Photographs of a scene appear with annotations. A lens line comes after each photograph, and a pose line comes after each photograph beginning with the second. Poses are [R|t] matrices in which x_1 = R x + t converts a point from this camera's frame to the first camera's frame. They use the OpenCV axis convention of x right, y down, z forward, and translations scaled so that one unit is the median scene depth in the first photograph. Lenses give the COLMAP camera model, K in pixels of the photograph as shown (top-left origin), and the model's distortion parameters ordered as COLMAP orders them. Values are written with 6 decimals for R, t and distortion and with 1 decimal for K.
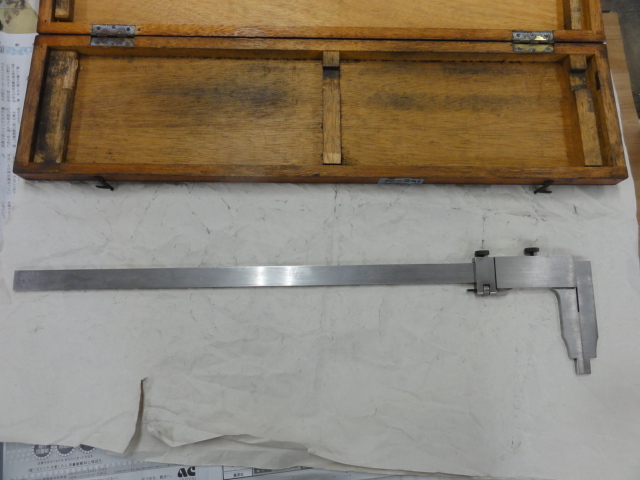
lens RADIAL K [[447.0, 0, 315.5], [0, 447.0, 243.1], [0, 0, 1]] dist [0.033692, 0.022495]
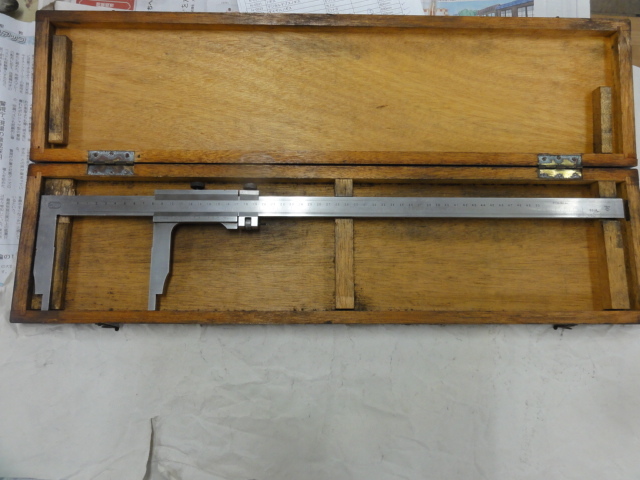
lens RADIAL K [[447.0, 0, 321.5], [0, 447.0, 238.1], [0, 0, 1]] dist [0.033692, 0.022495]
pose [[0.999994, 0.002306, -0.002698, -0.008825], [-0.002073, 0.996520, 0.083332, -0.373921], [0.002881, -0.083326, 0.996518, 0.060078]]
